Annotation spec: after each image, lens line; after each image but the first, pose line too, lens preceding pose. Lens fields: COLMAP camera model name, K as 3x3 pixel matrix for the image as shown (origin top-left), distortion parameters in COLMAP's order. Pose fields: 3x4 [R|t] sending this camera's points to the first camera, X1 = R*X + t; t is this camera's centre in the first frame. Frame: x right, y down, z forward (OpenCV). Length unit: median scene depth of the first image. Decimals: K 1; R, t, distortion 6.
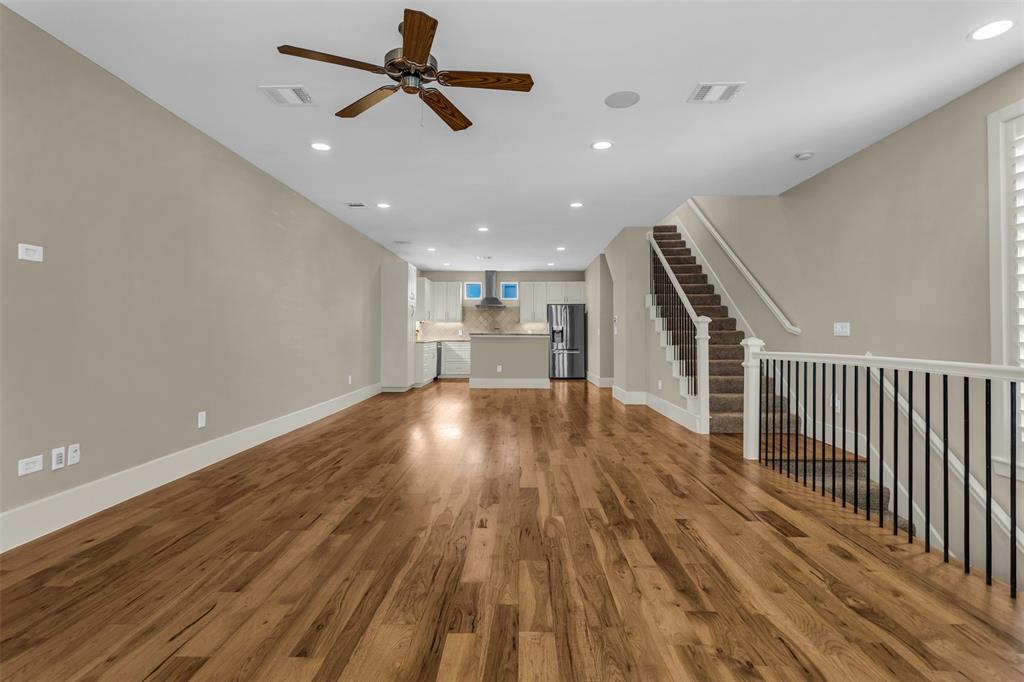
lens RADIAL K [[481.2, 0, 512.7], [0, 481.2, 331.0], [0, 0, 1]] dist [-0.001660, -0.000115]
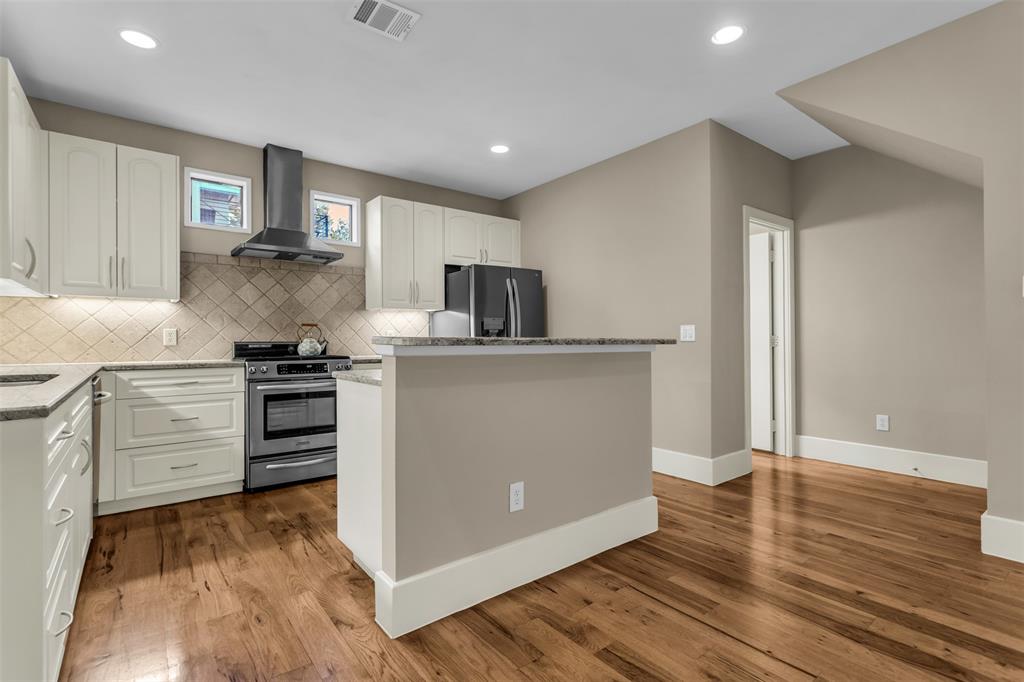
lens RADIAL K [[490.3, 0, 512.0], [0, 490.3, 341.0], [0, 0, 1]] dist [0.000680, -0.000011]
pose [[0.782464, -0.006317, 0.622664, -0.534212], [0.000556, 0.999955, 0.009446, 0.013799], [-0.622696, -0.007045, 0.782432, 2.557348]]
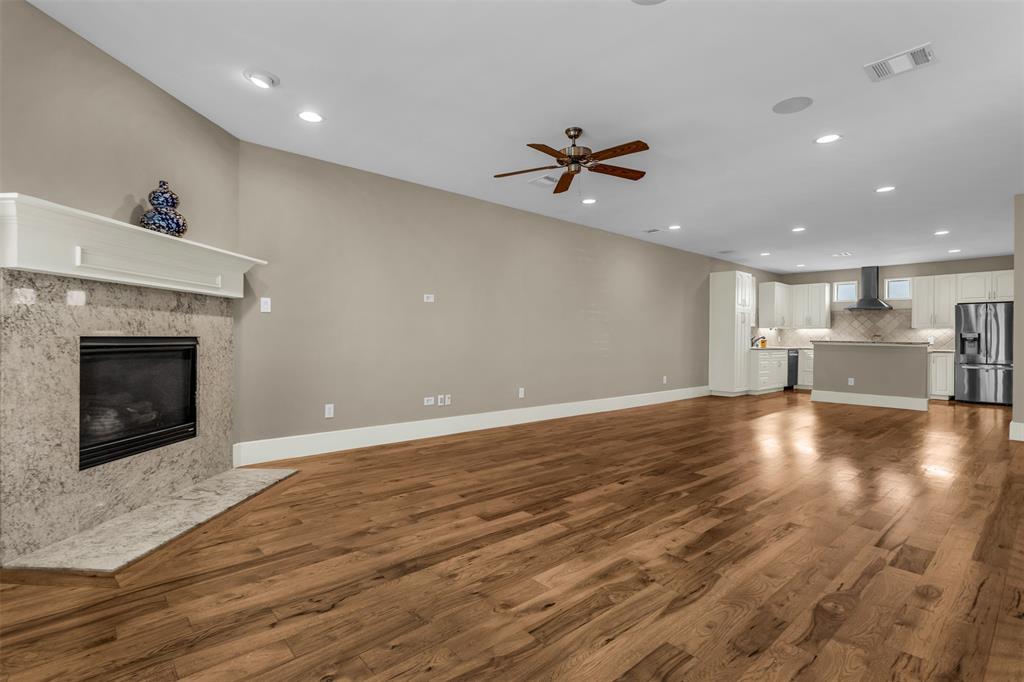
lens RADIAL K [[478.5, 0, 512.7], [0, 478.5, 348.2], [0, 0, 1]] dist [-0.002672, -0.000216]
pose [[0.678222, 0.021589, -0.734540, 0.586241], [-0.005052, 0.999682, 0.024718, -0.001137], [0.734839, -0.013053, 0.678116, -0.102142]]
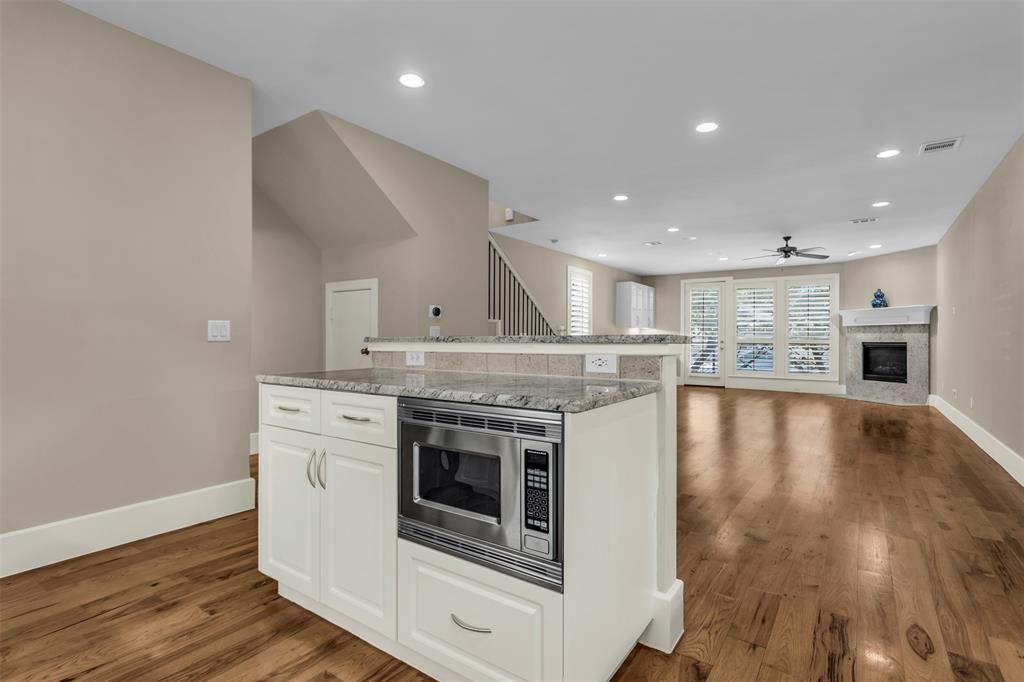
lens RADIAL K [[490.3, 0, 512.0], [0, 490.3, 341.0], [0, 0, 1]] dist [0.000680, -0.000011]
pose [[-0.825391, -0.005121, 0.564539, -0.453315], [-0.008406, 0.999959, -0.003219, 0.023611], [-0.564499, -0.007402, -0.825400, 3.639361]]
